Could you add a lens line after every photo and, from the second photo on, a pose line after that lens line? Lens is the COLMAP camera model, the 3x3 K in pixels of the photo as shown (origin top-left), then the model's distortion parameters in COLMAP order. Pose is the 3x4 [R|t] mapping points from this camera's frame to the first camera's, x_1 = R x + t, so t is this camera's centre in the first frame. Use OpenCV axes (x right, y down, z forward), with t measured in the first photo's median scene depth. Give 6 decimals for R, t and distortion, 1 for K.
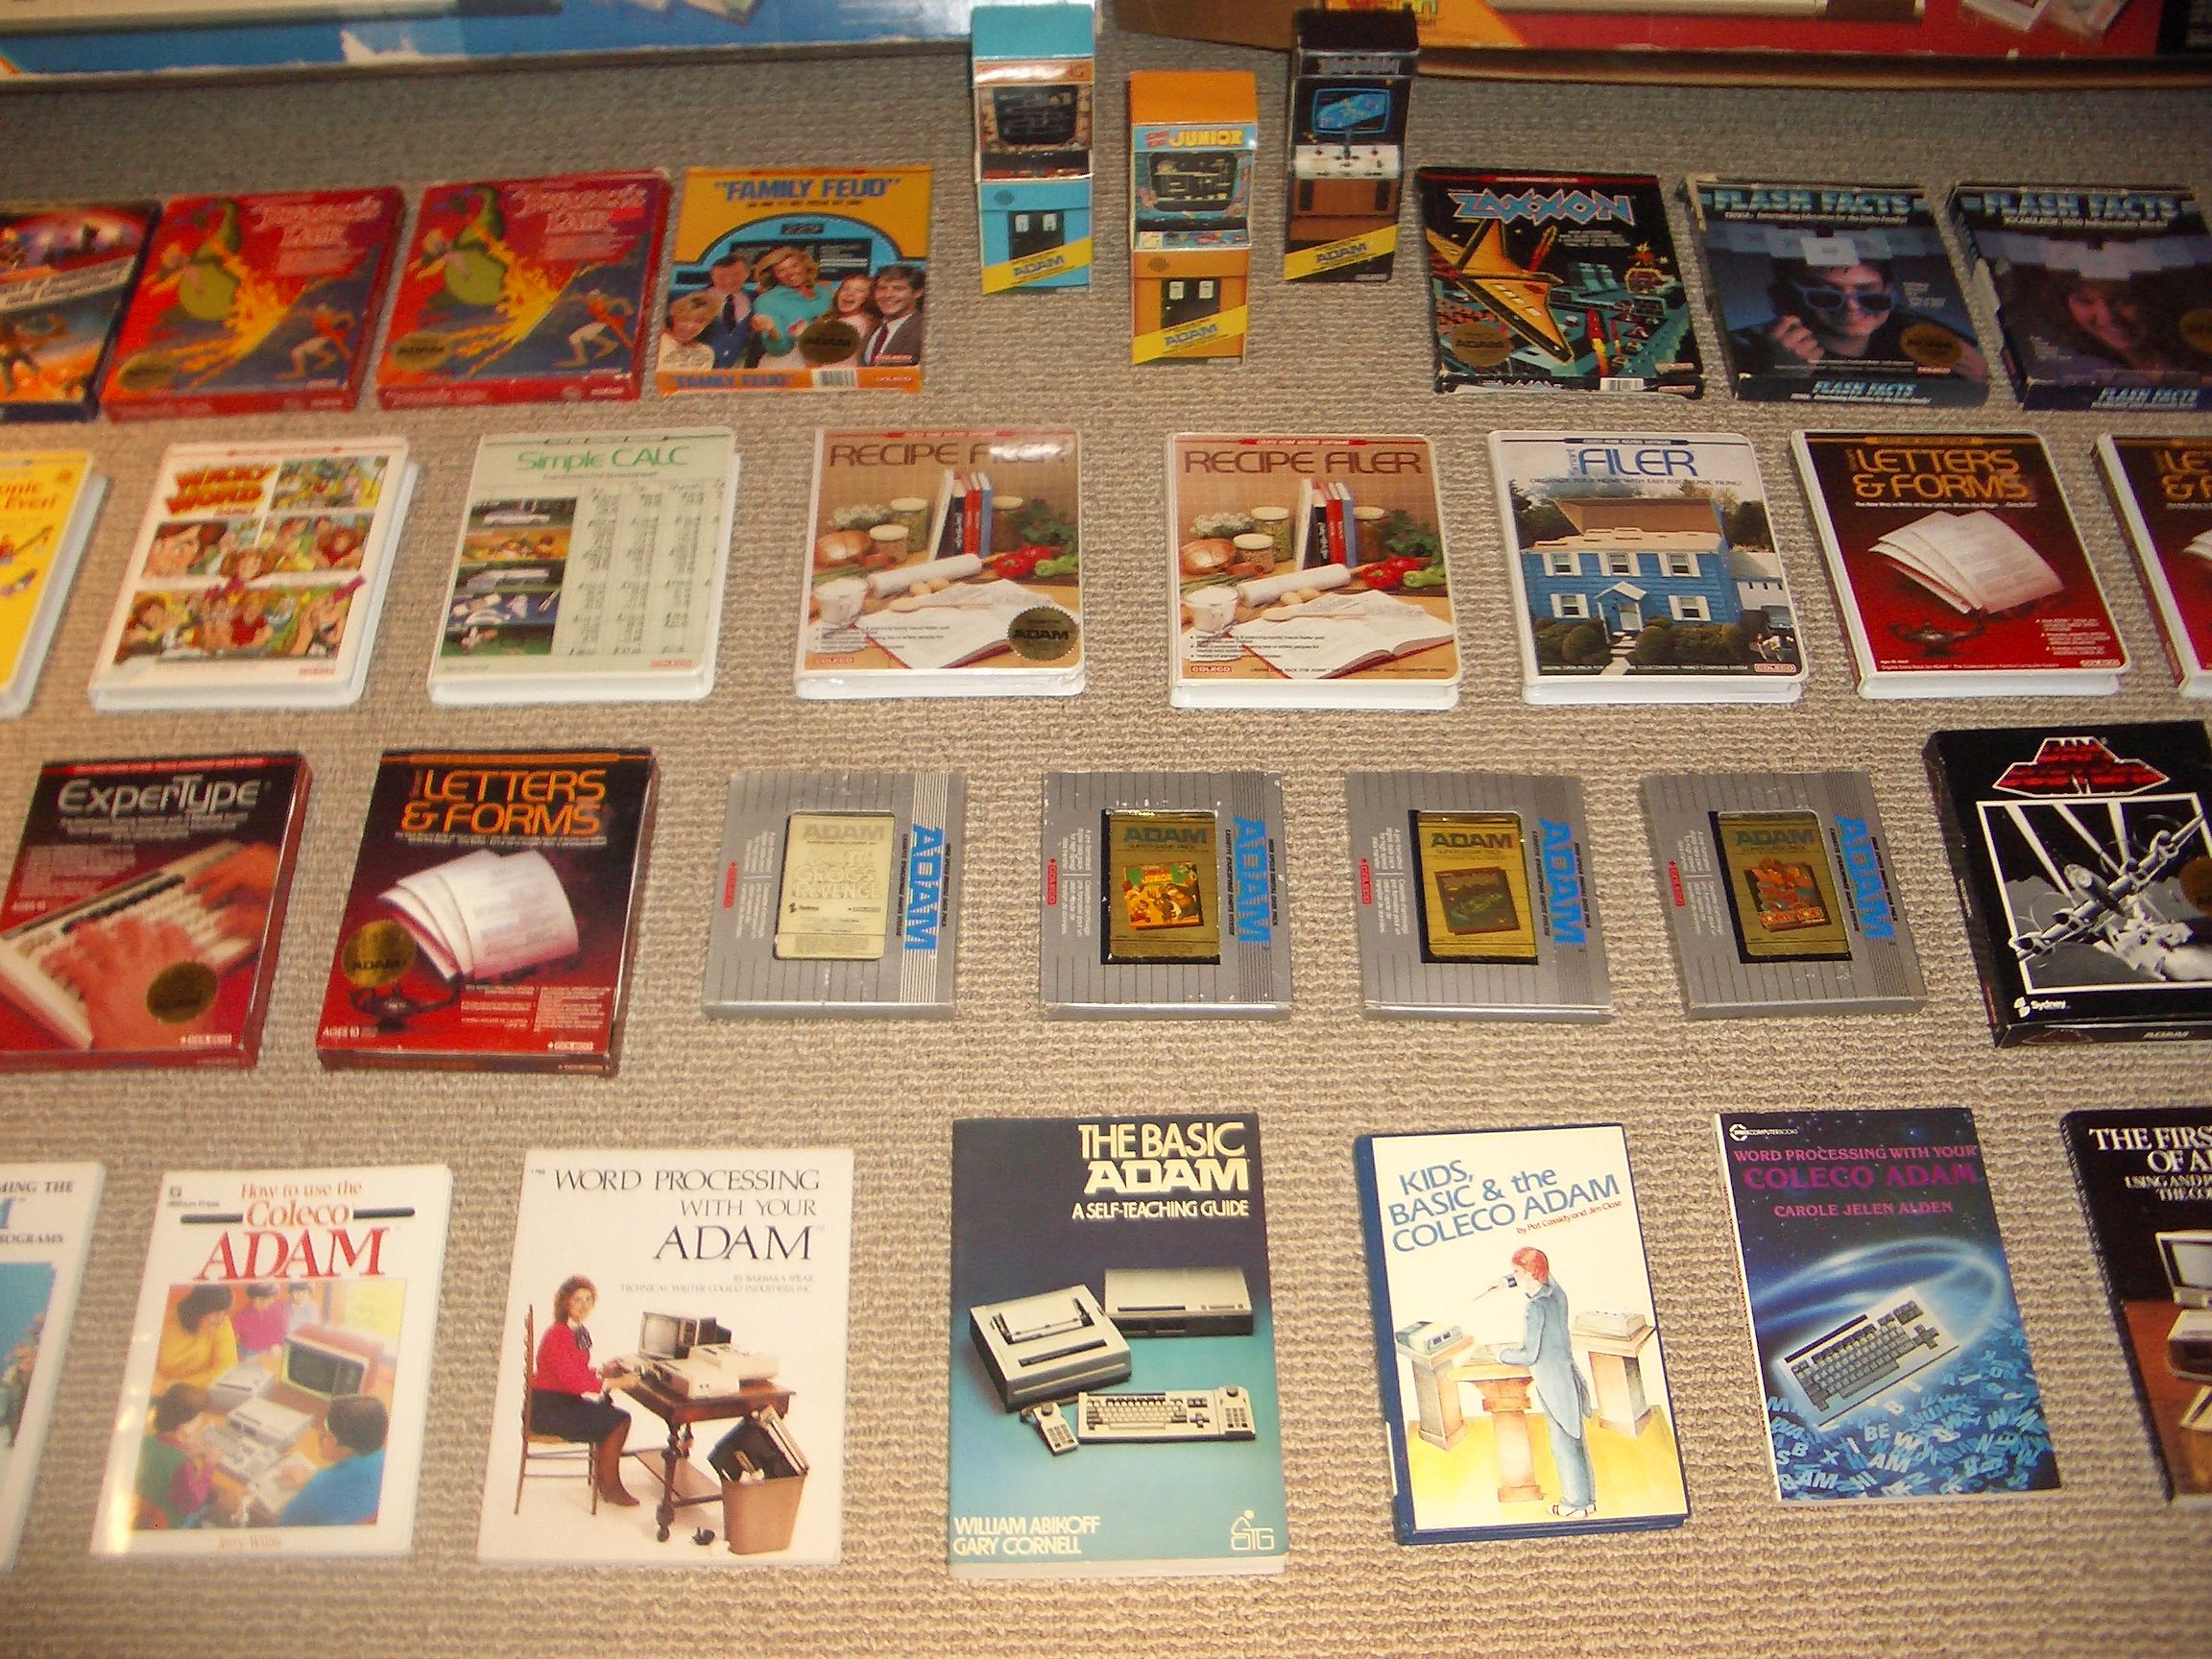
lens RADIAL K [[2306.3, 0, 1049.8], [0, 2306.3, 824.2], [0, 0, 1]] dist [-0.267106, 0.314506]
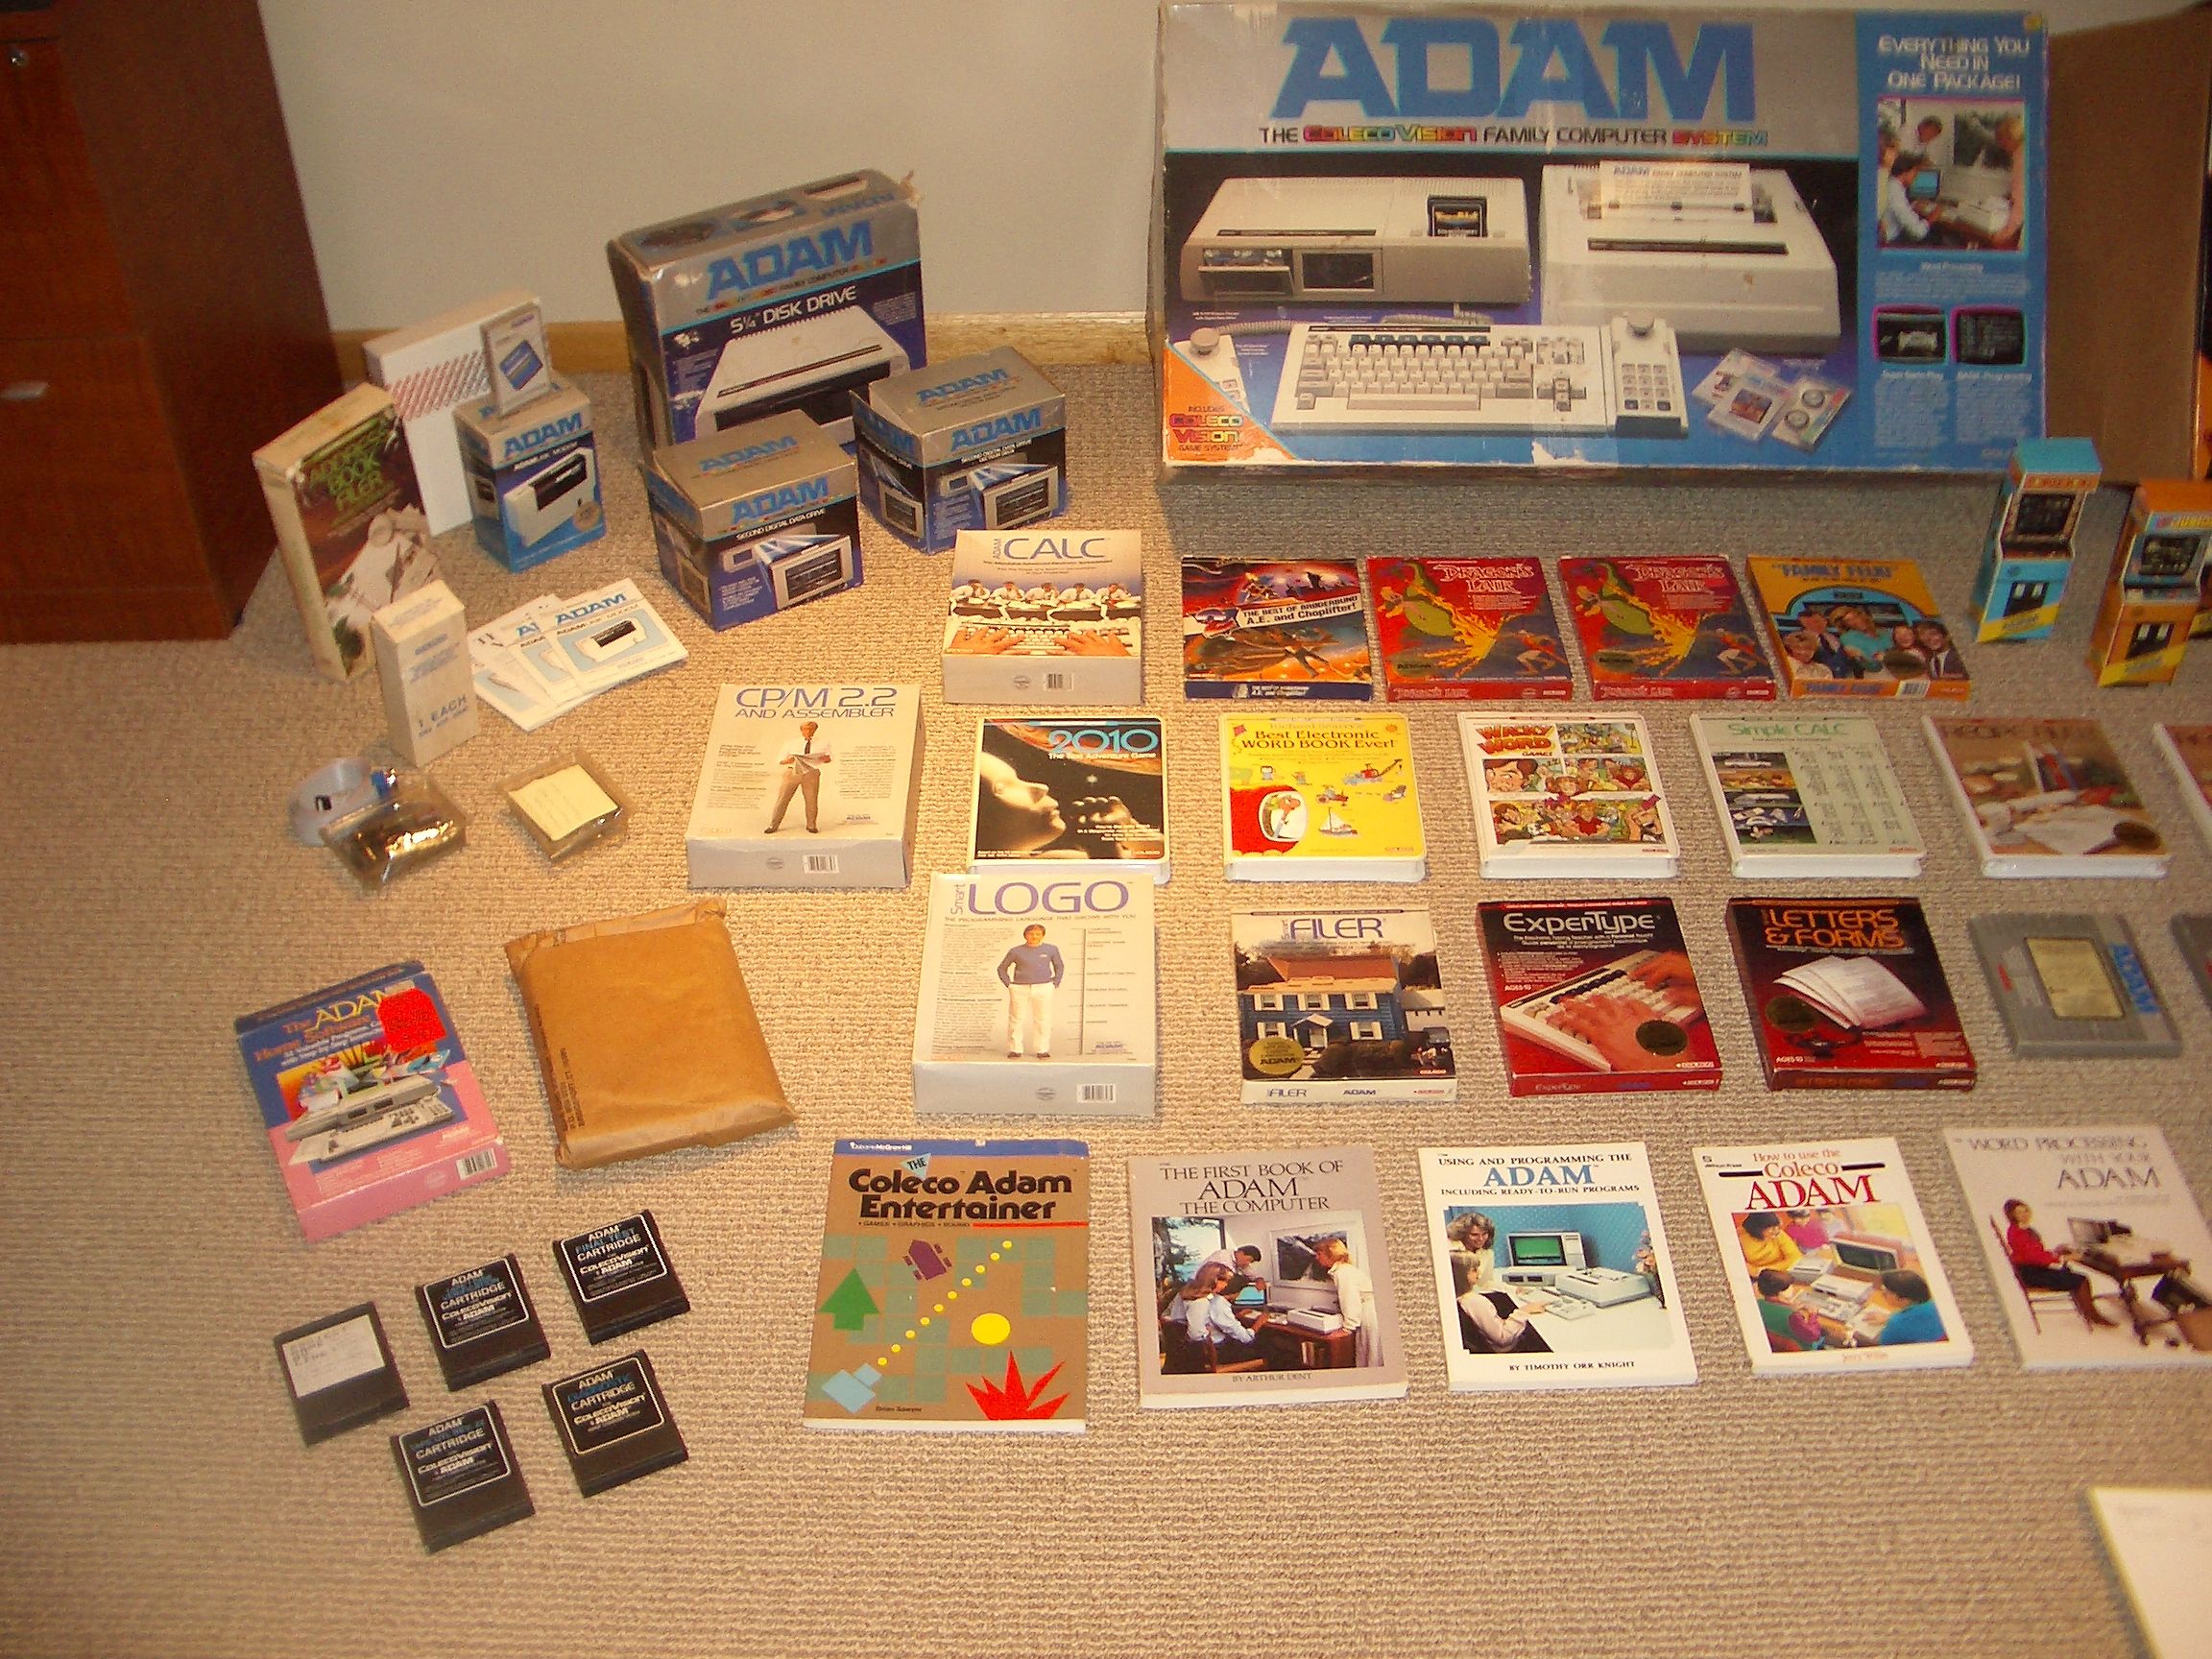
lens RADIAL K [[2298.4, 0, 1006.5], [0, 2298.4, 775.7], [0, 0, 1]] dist [-0.241249, 0.227279]
pose [[0.999191, 0.018170, -0.035890, -0.686264], [-0.027382, 0.960793, -0.275913, 0.291420], [0.029469, 0.276672, 0.960512, -0.395014]]
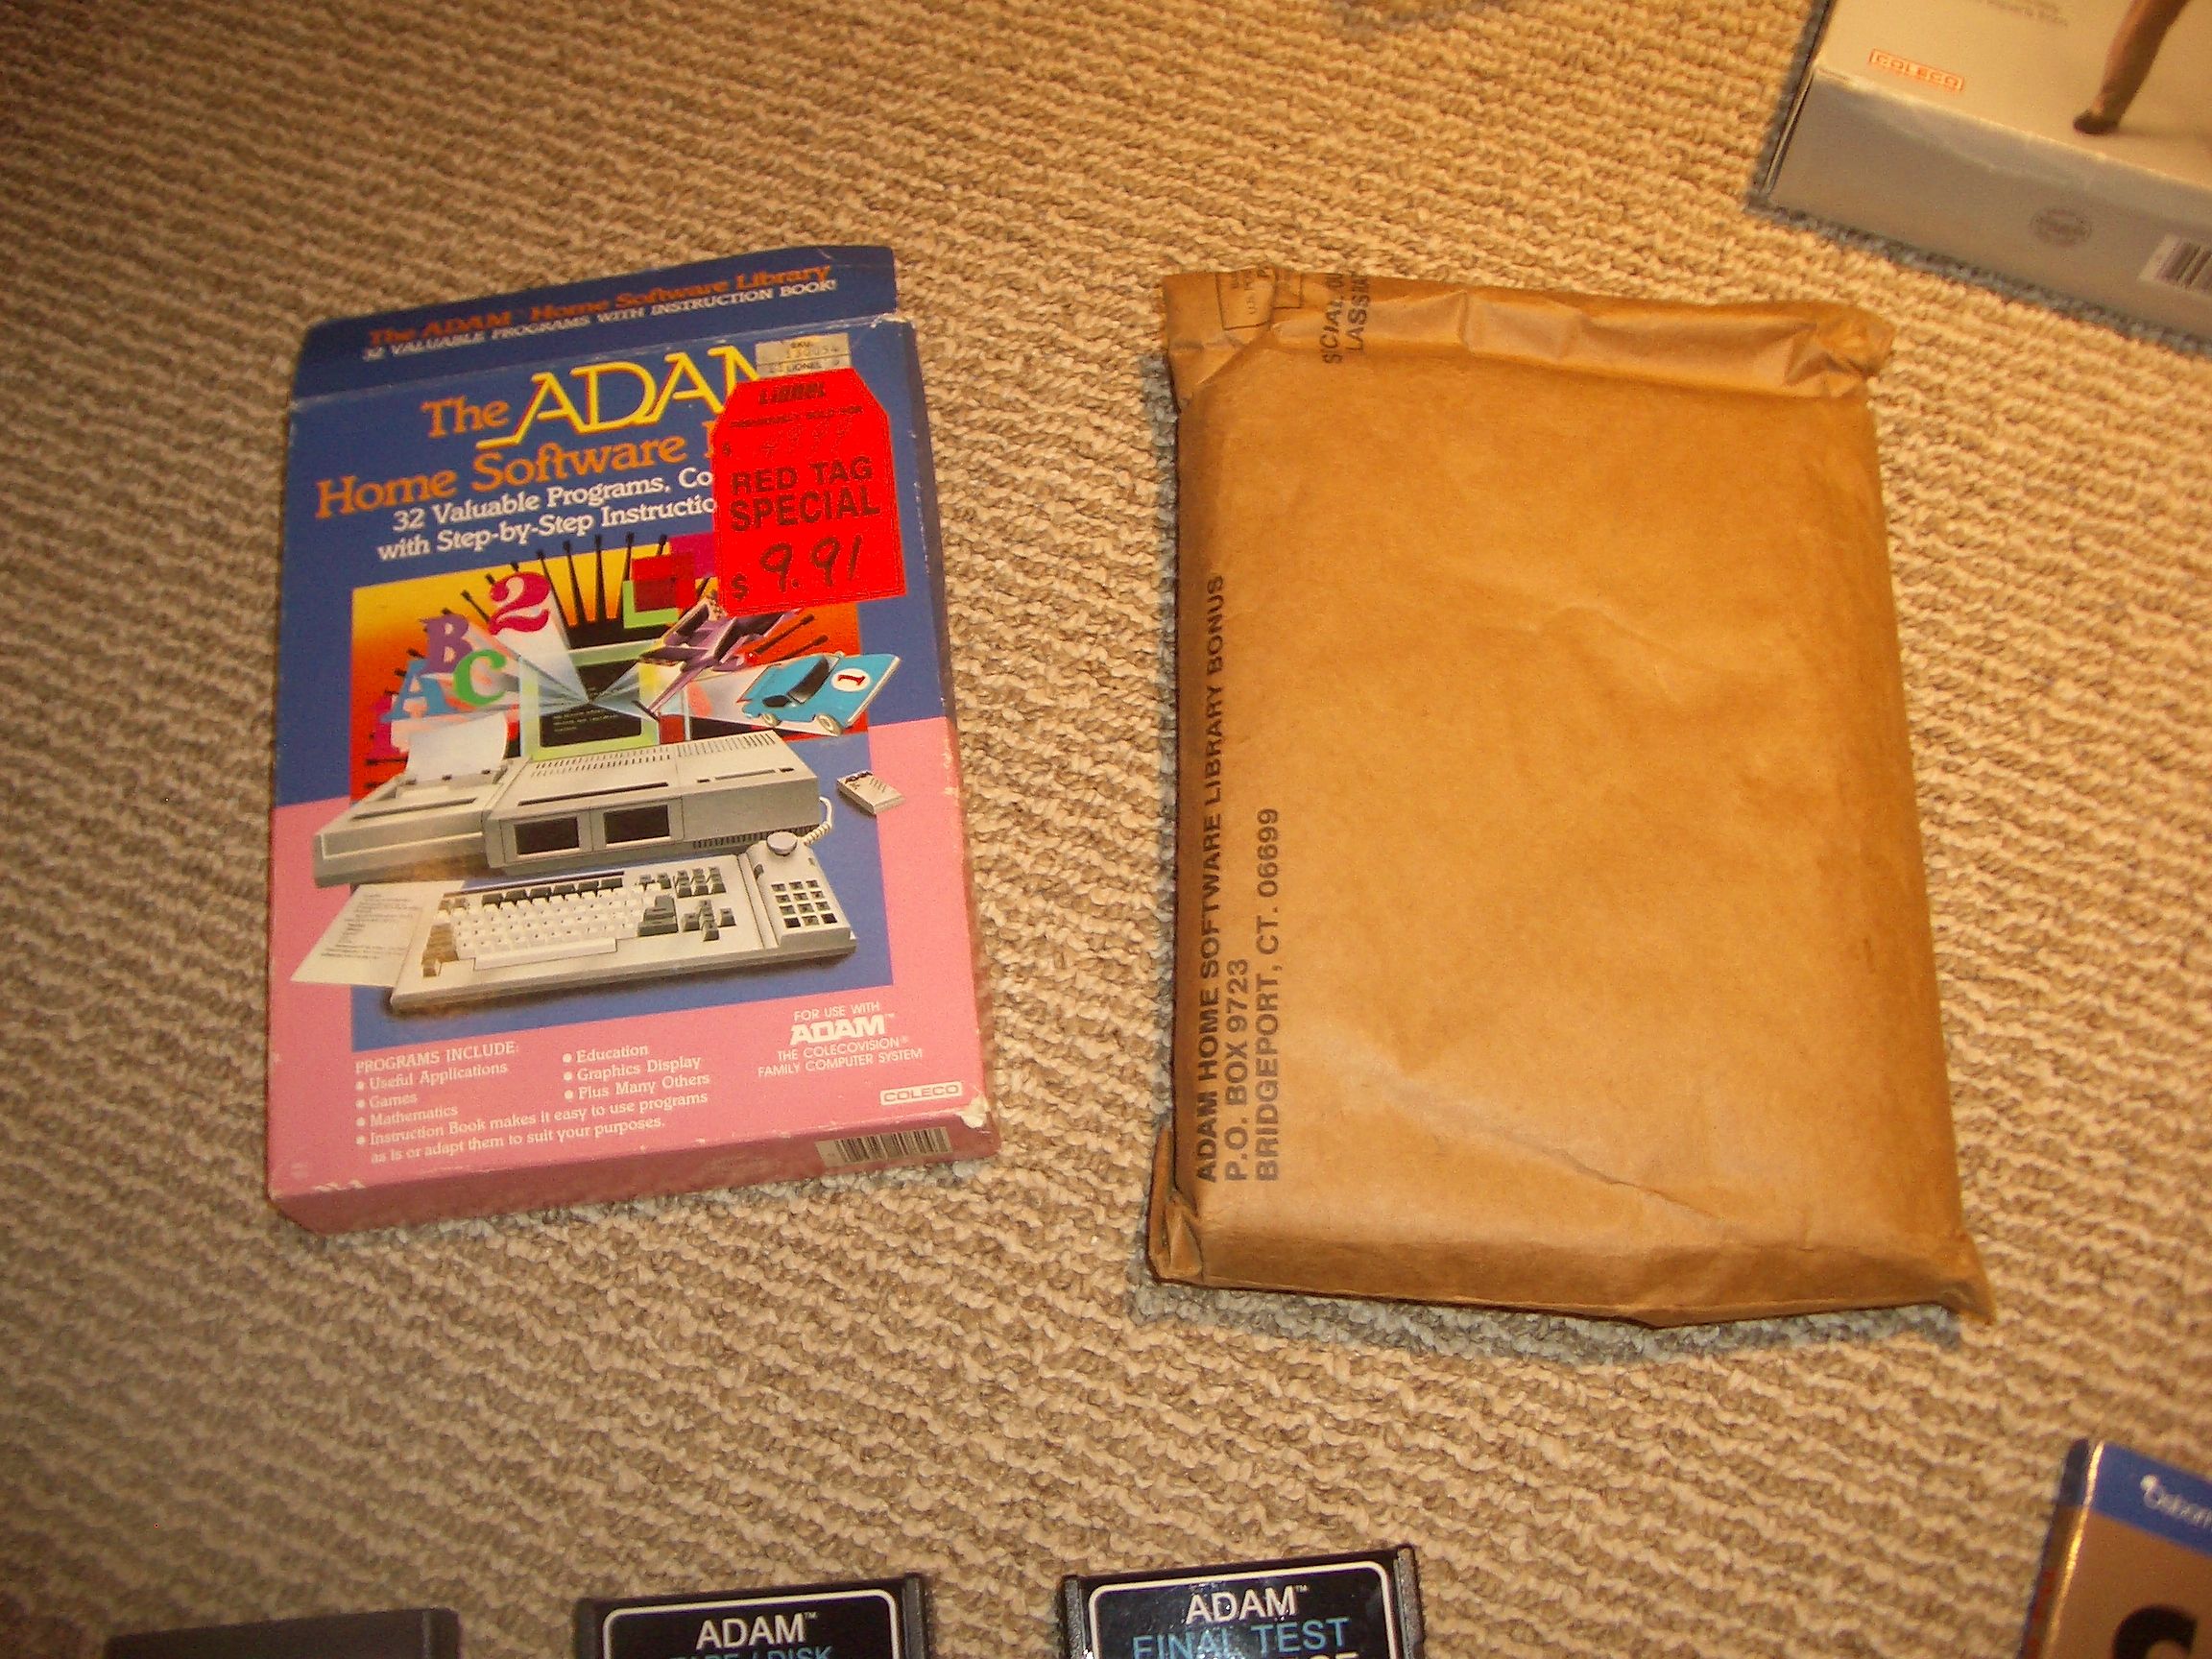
lens RADIAL K [[2316.0, 0, 1100.2], [0, 2316.0, 839.8], [0, 0, 1]] dist [-0.267326, 0.317741]
pose [[0.927475, 0.343144, -0.148468, -0.952032], [-0.298776, 0.918942, 0.257446, 0.005629], [0.224775, -0.194416, 0.954819, 0.523532]]
